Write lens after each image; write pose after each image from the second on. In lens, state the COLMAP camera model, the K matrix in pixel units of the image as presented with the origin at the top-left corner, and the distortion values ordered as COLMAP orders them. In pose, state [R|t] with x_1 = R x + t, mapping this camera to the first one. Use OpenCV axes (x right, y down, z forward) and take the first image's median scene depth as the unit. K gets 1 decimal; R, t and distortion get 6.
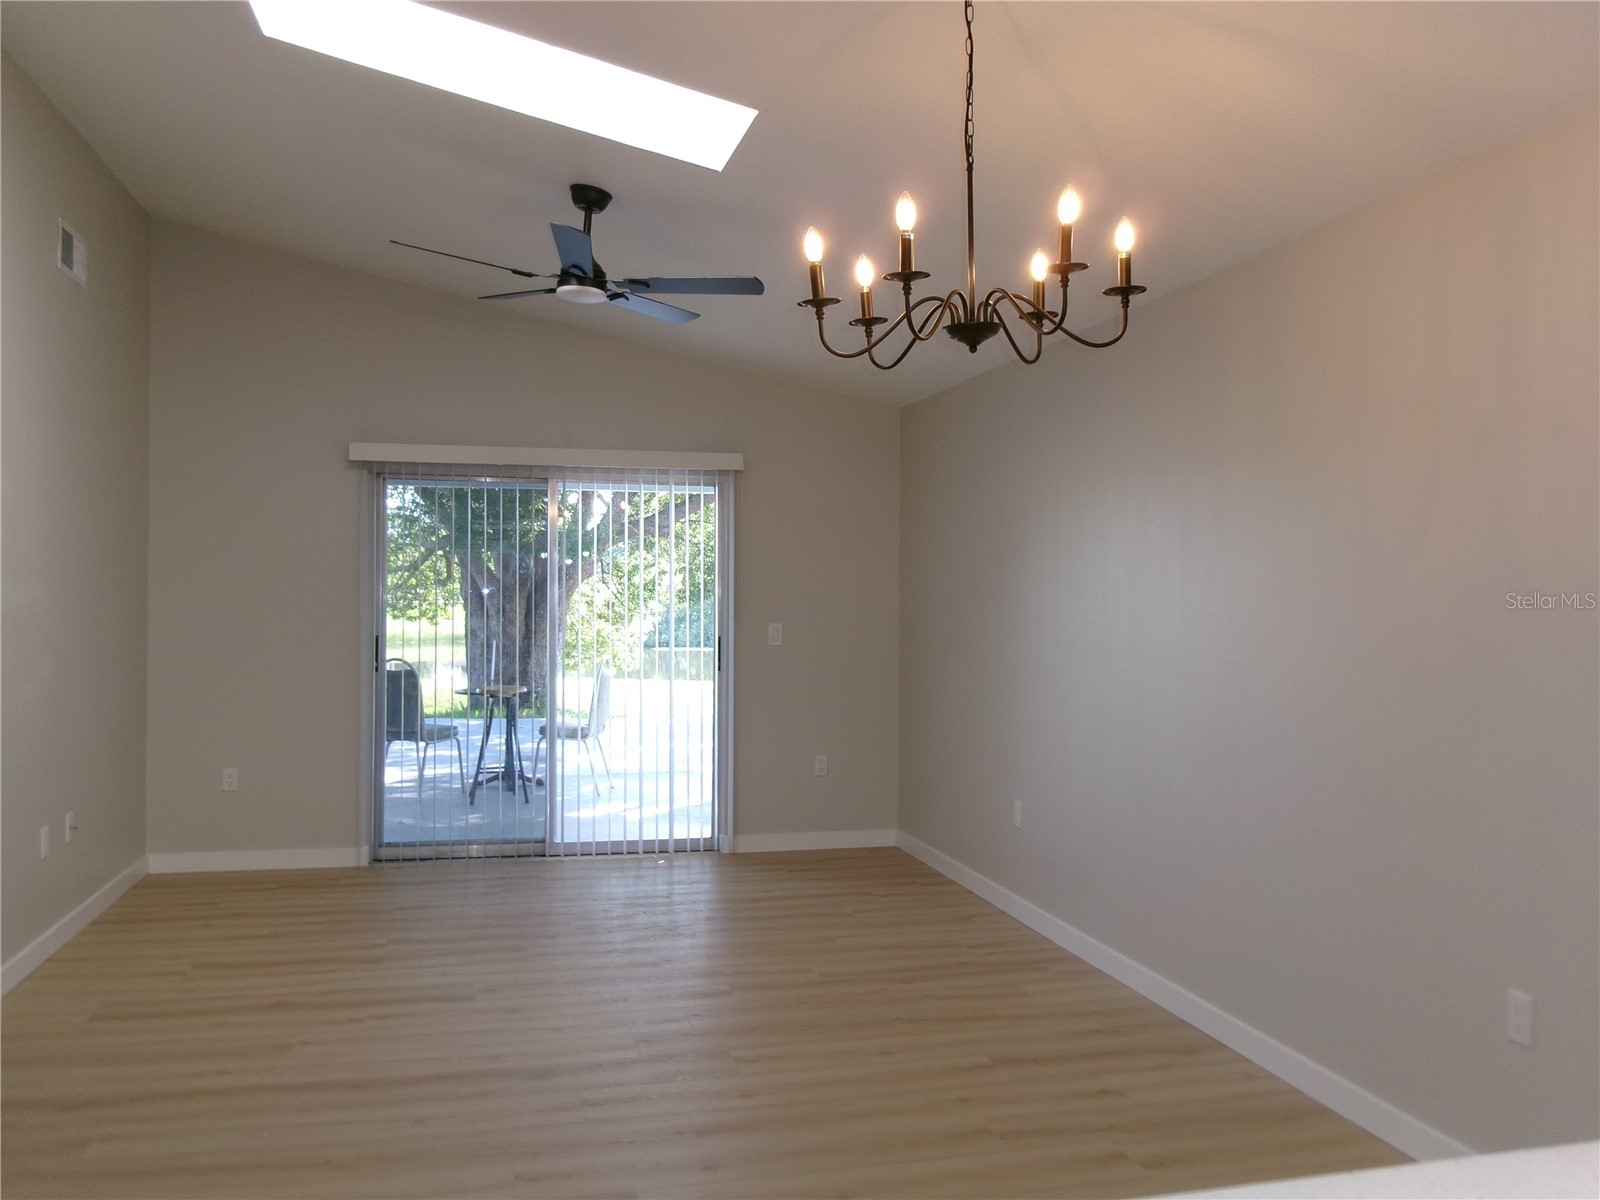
lens RADIAL K [[1322.0, 0, 780.0], [0, 1322.0, 593.9], [0, 0, 1]] dist [0.001422, -0.024058]
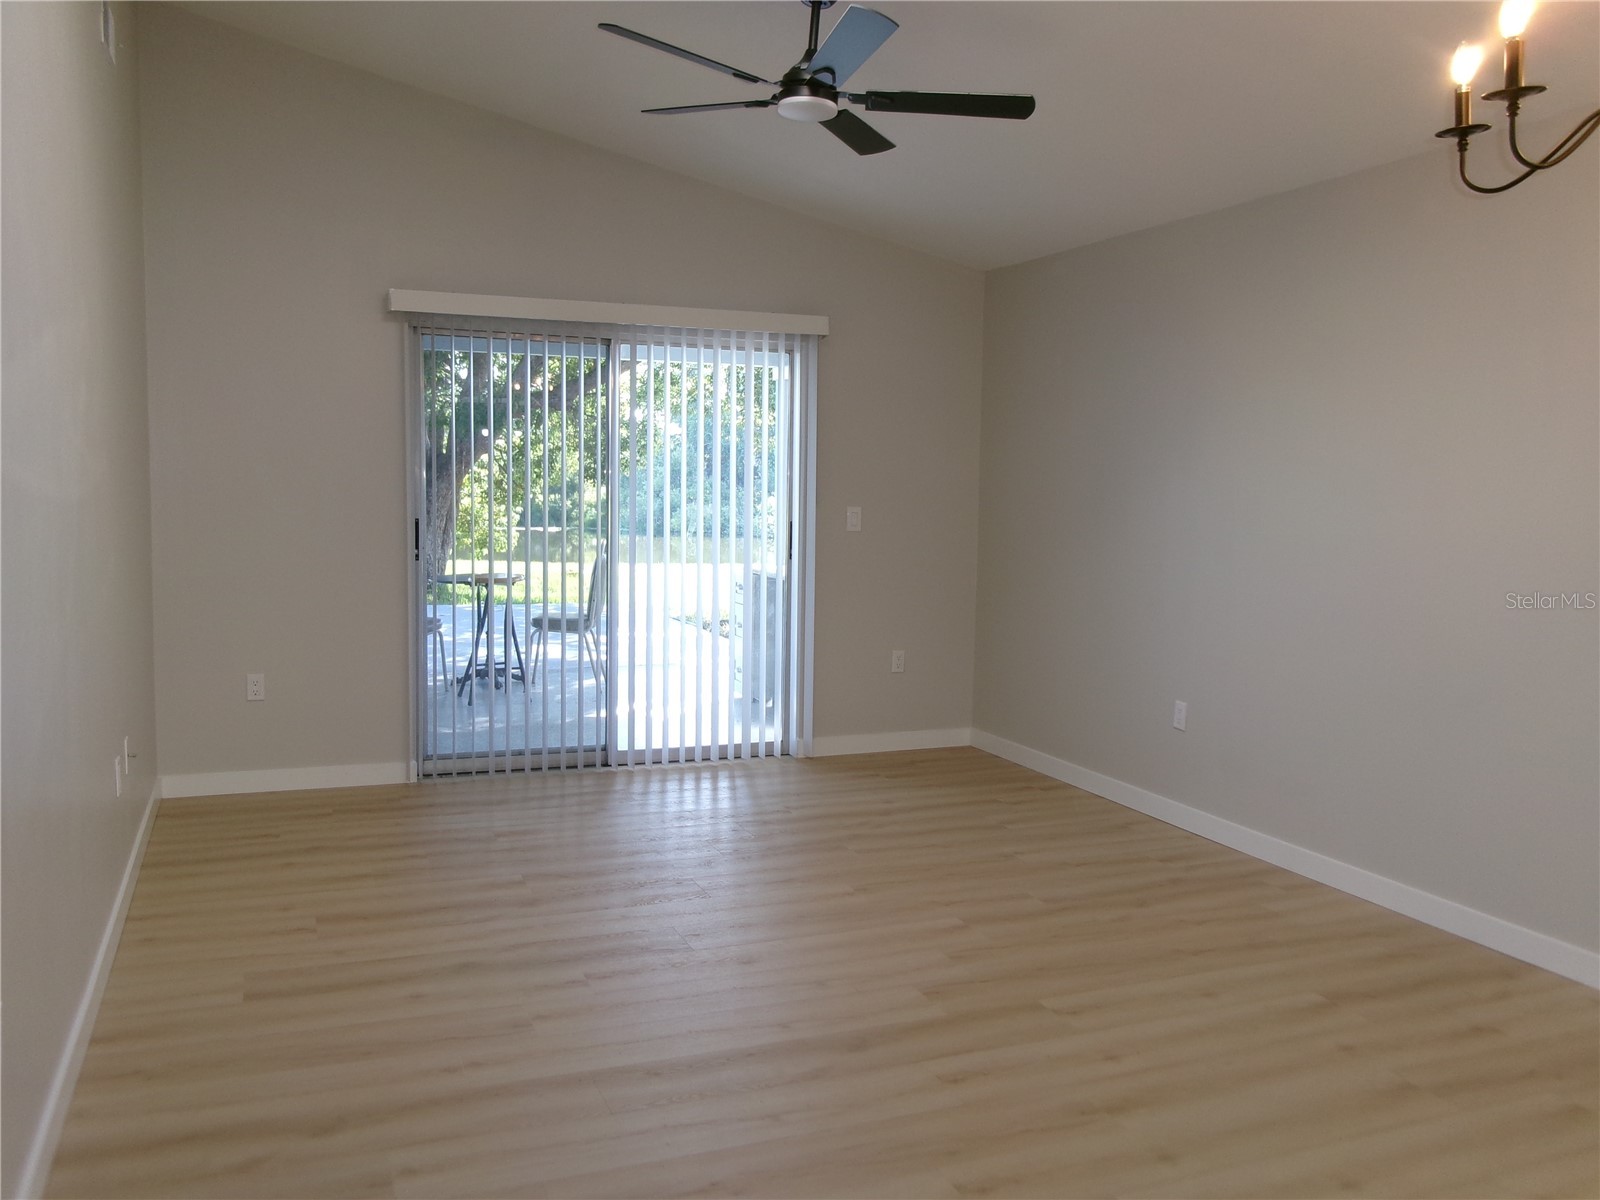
lens RADIAL K [[1322.0, 0, 780.0], [0, 1322.0, 593.9], [0, 0, 1]] dist [0.001422, -0.024058]
pose [[0.988357, -0.002791, 0.152130, -0.216625], [-0.011002, 0.995903, 0.089751, 0.000806], [-0.151758, -0.090380, 0.984277, 0.120994]]
